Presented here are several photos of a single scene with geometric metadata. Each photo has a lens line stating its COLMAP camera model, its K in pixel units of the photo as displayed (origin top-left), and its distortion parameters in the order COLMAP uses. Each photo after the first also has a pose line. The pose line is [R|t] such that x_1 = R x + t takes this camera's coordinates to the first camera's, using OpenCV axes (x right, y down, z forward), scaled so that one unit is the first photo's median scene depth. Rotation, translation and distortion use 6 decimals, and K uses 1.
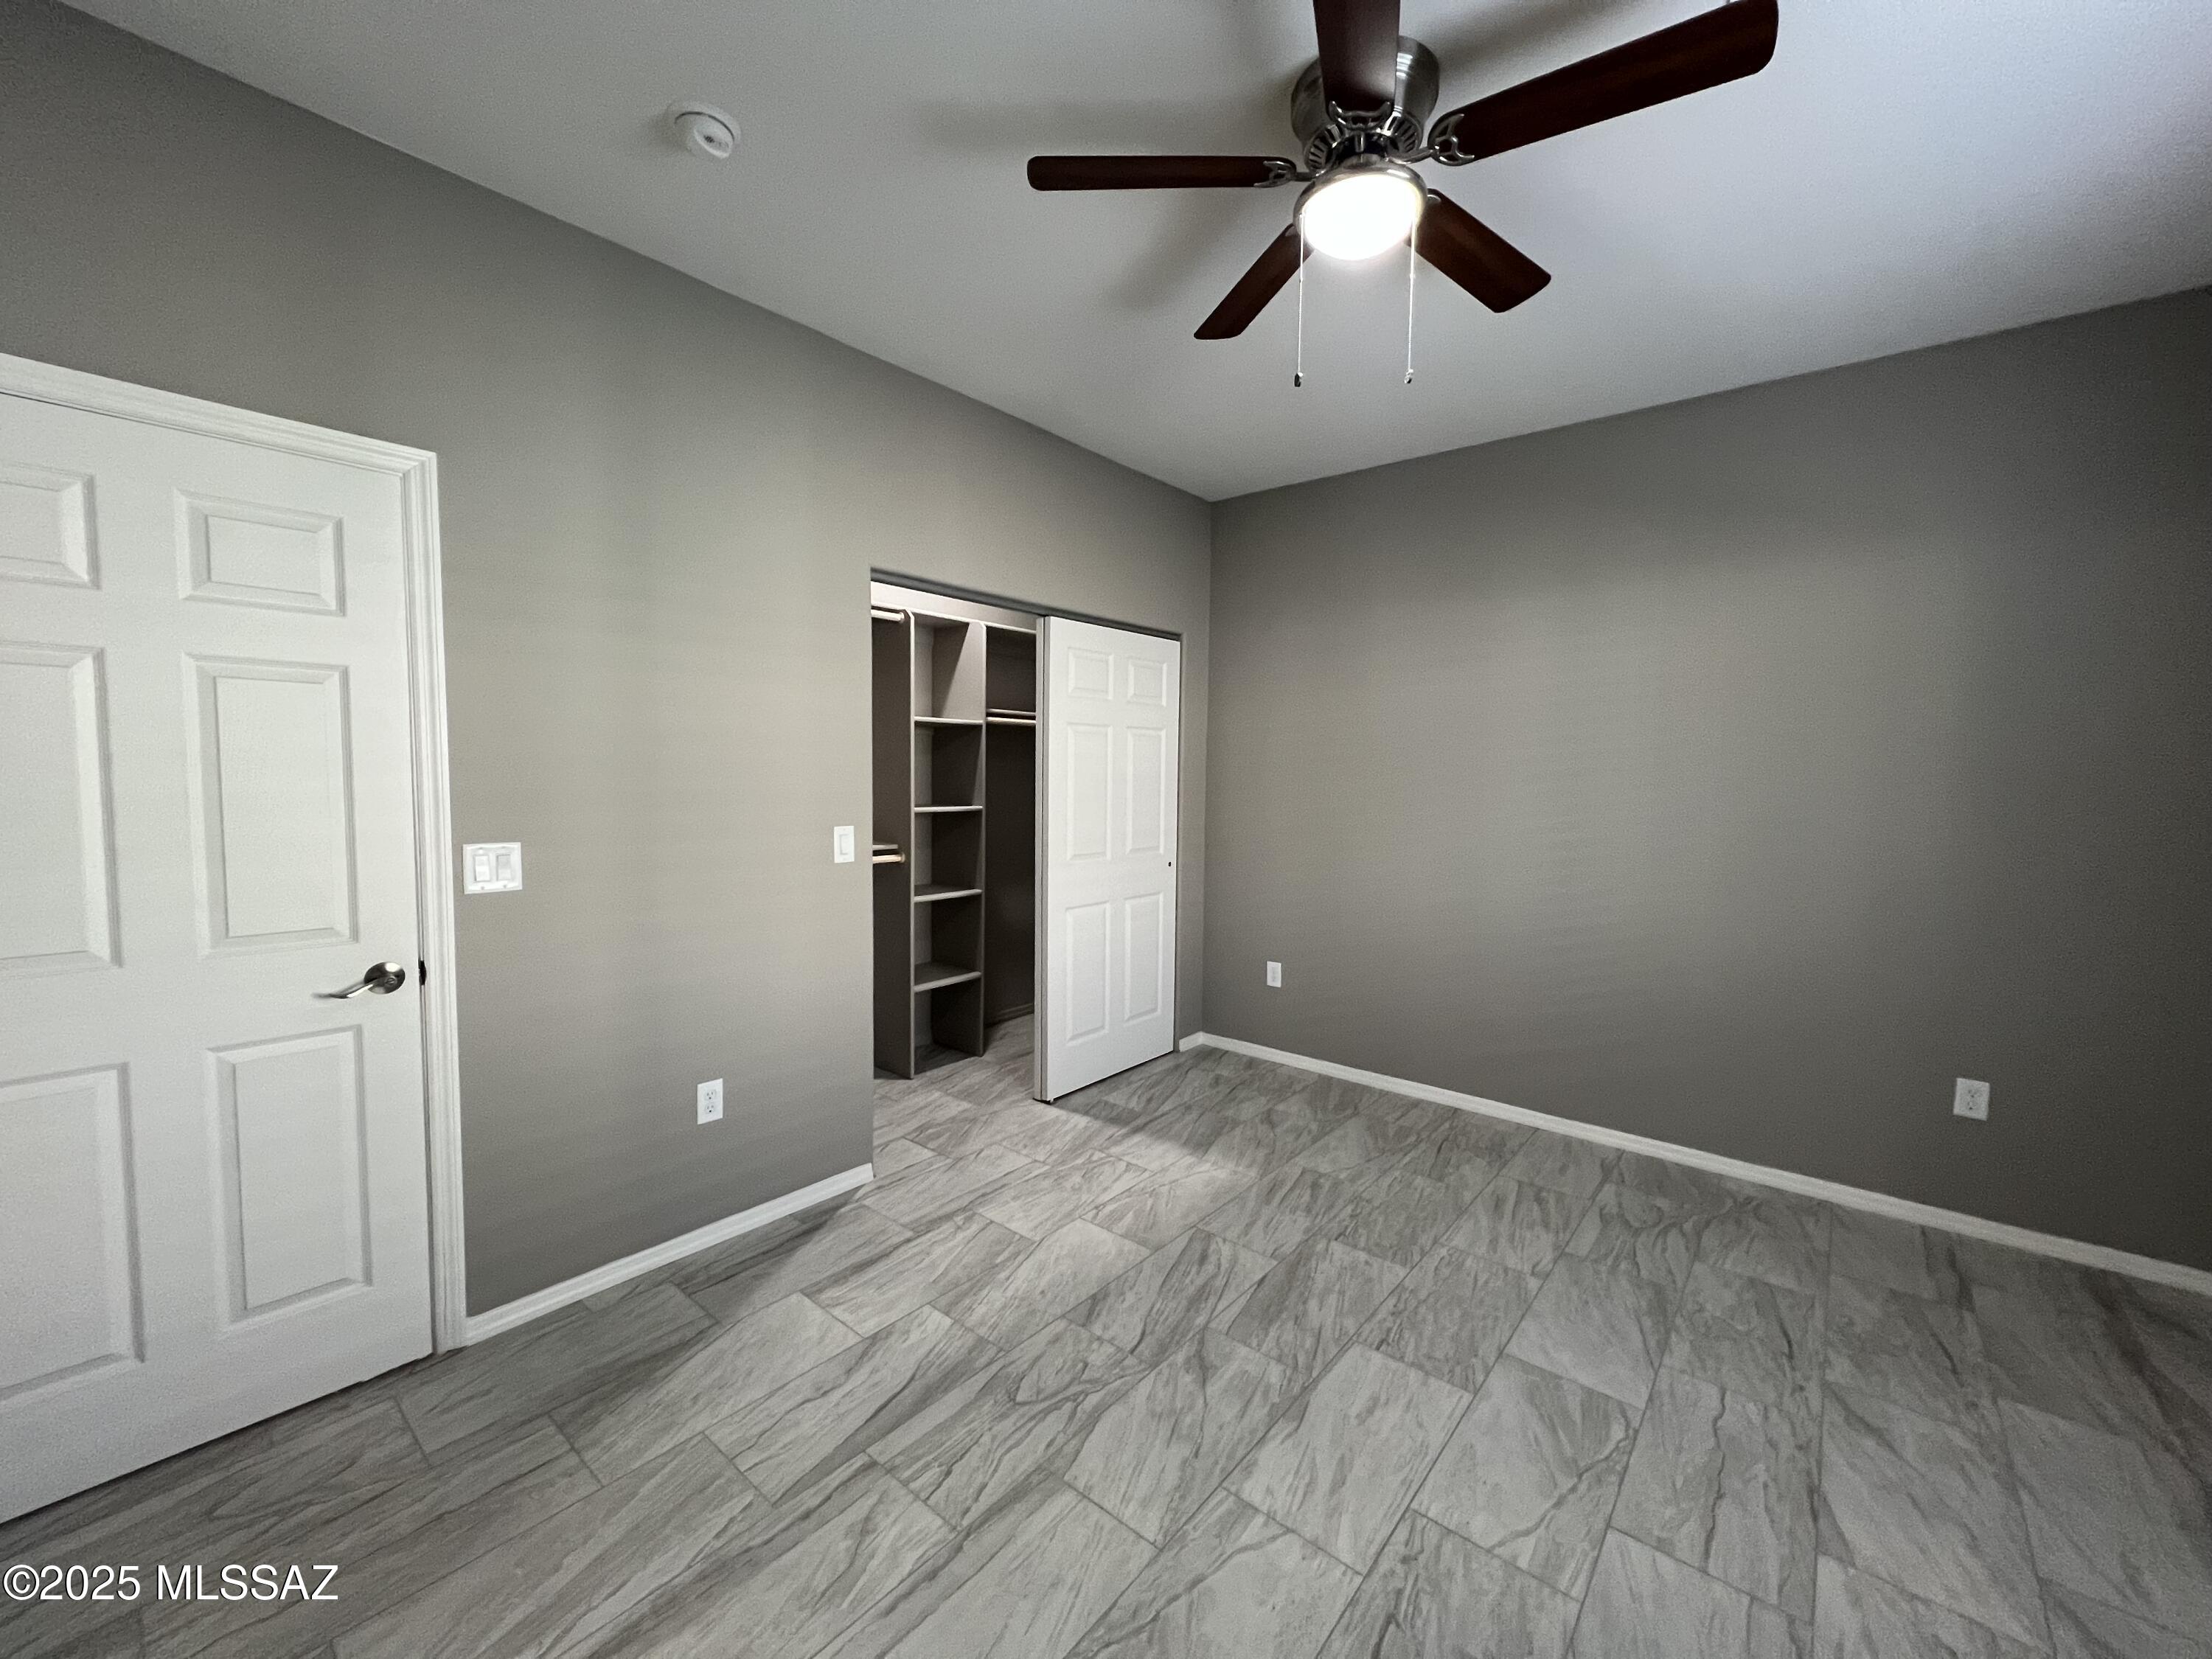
lens RADIAL K [[886.5, 0, 1104.3], [0, 886.5, 827.5], [0, 0, 1]] dist [0.001683, 0.000760]
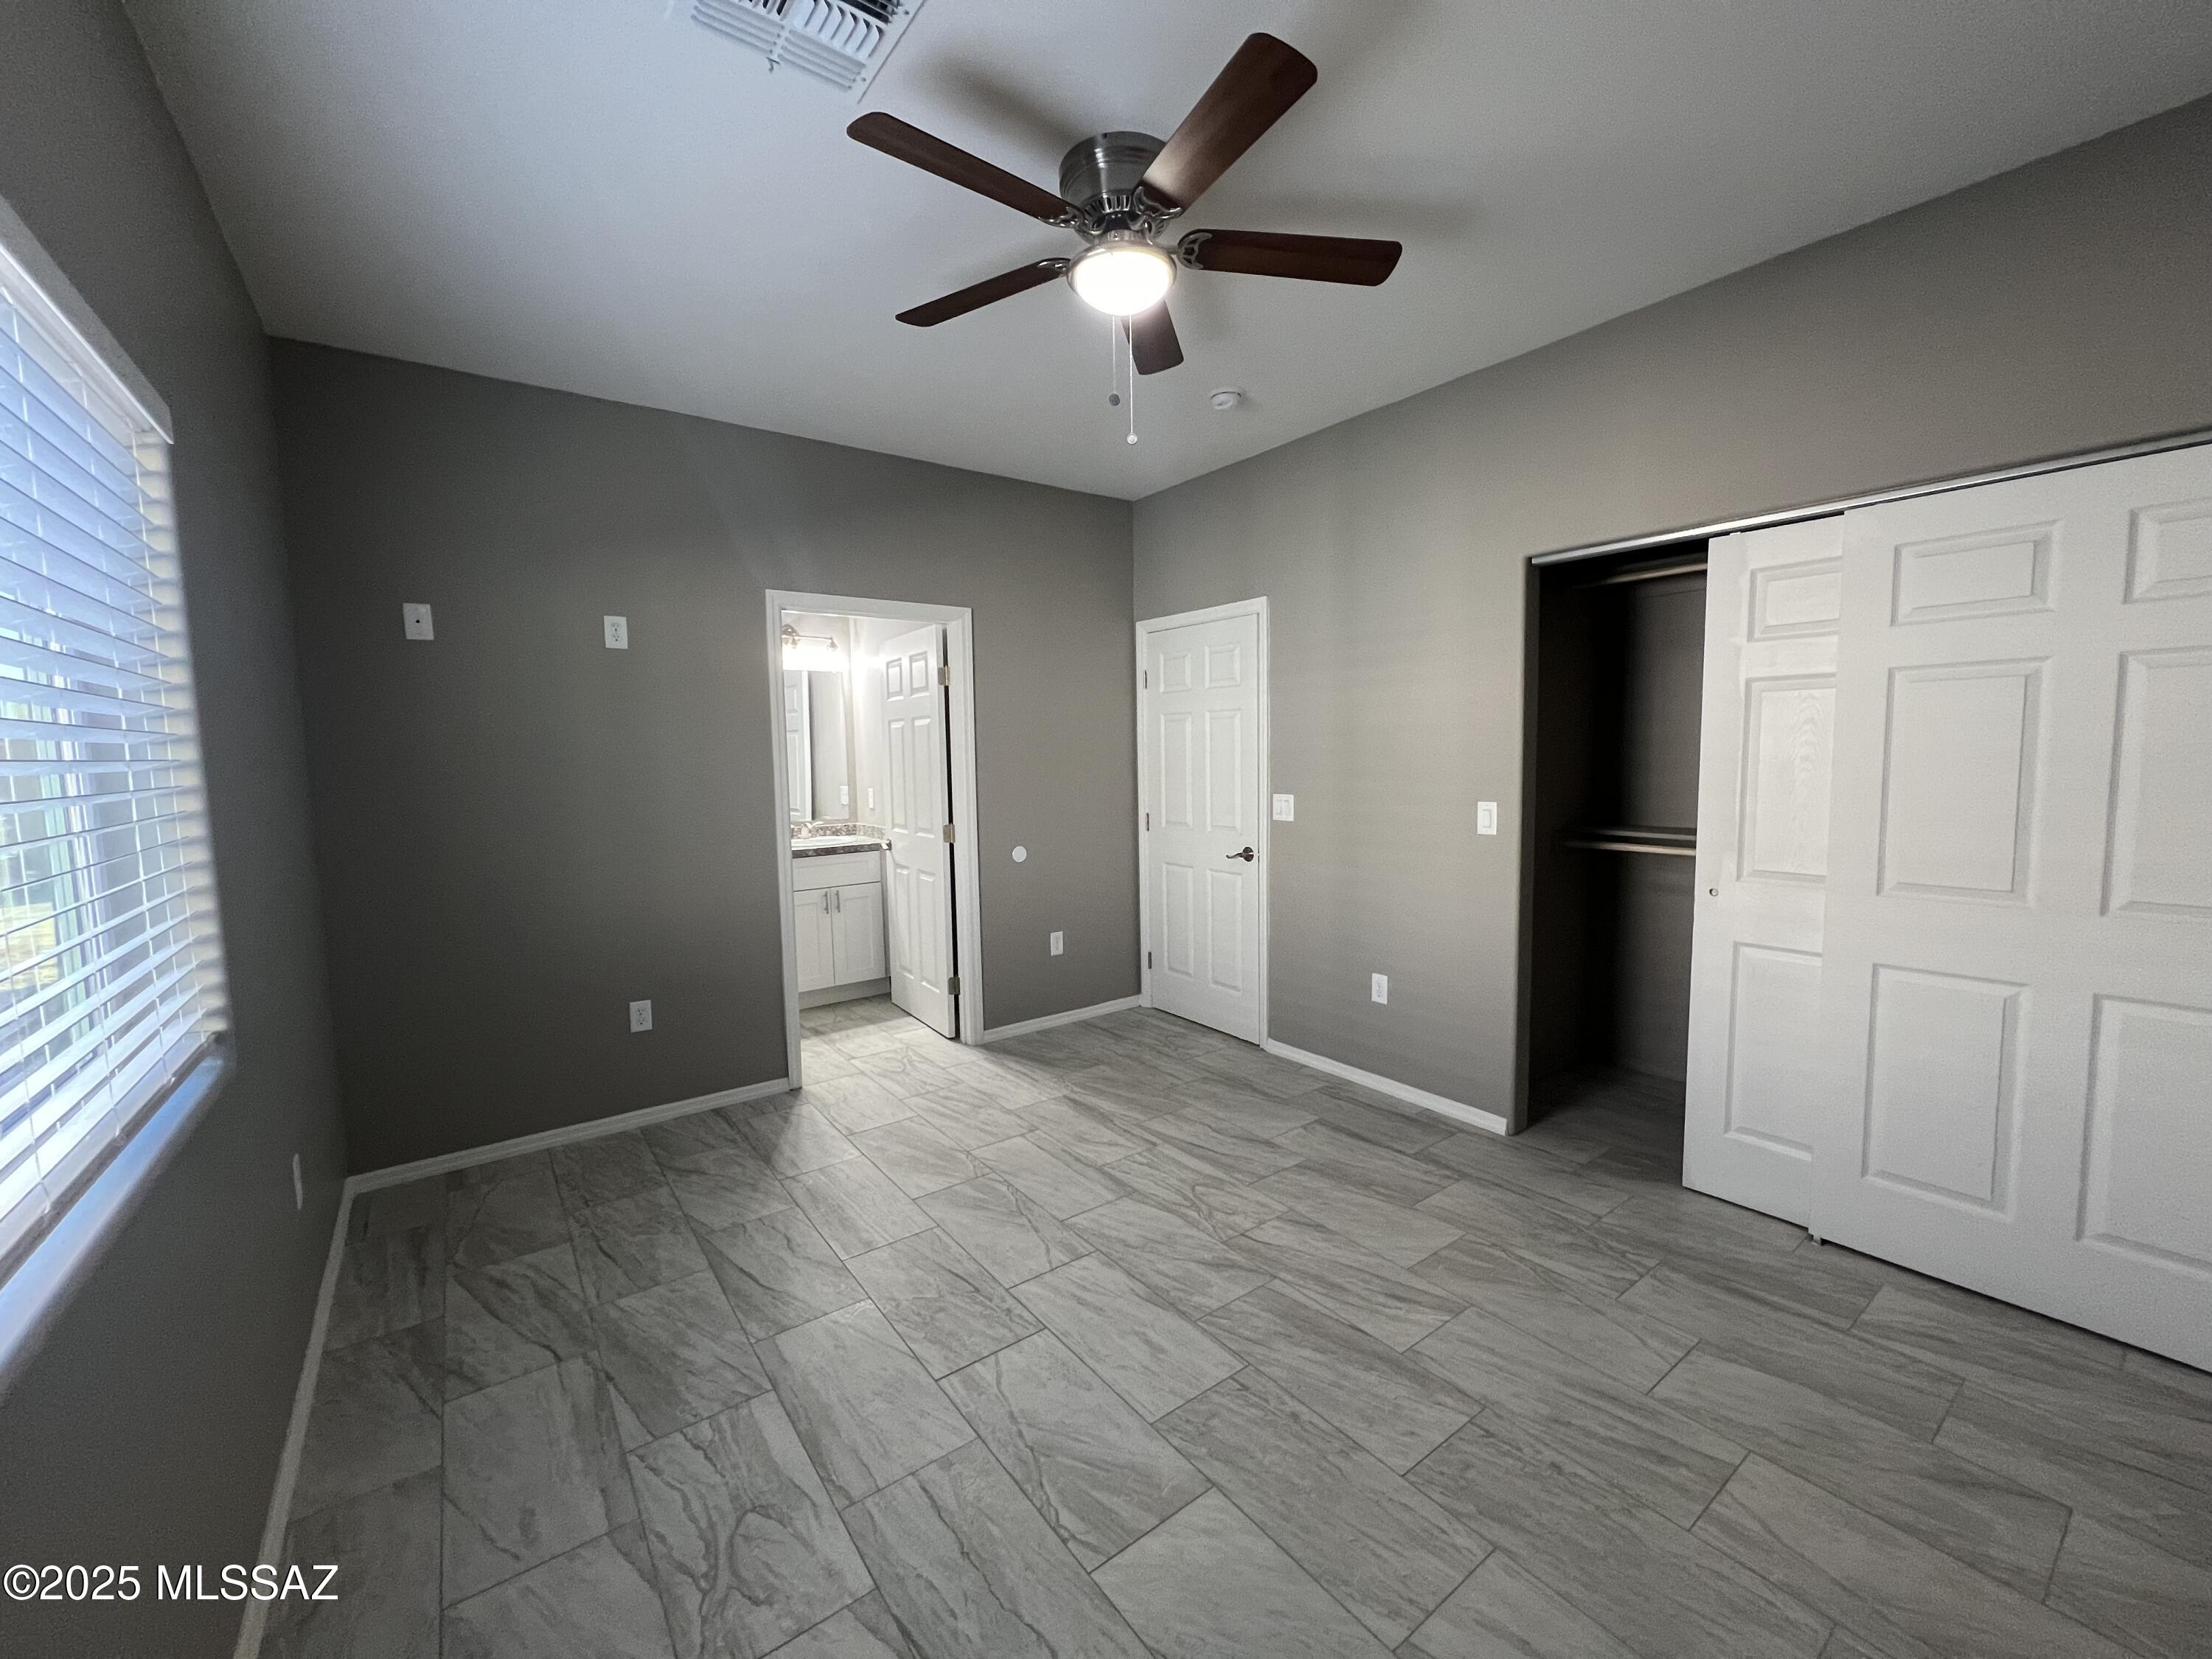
lens RADIAL K [[886.5, 0, 1104.3], [0, 886.5, 827.5], [0, 0, 1]] dist [0.001683, 0.000760]
pose [[-0.231654, 0.074939, -0.969908, 1.297993], [-0.049747, 0.994811, 0.088745, -0.064017], [0.971526, 0.068808, -0.226724, 1.132141]]
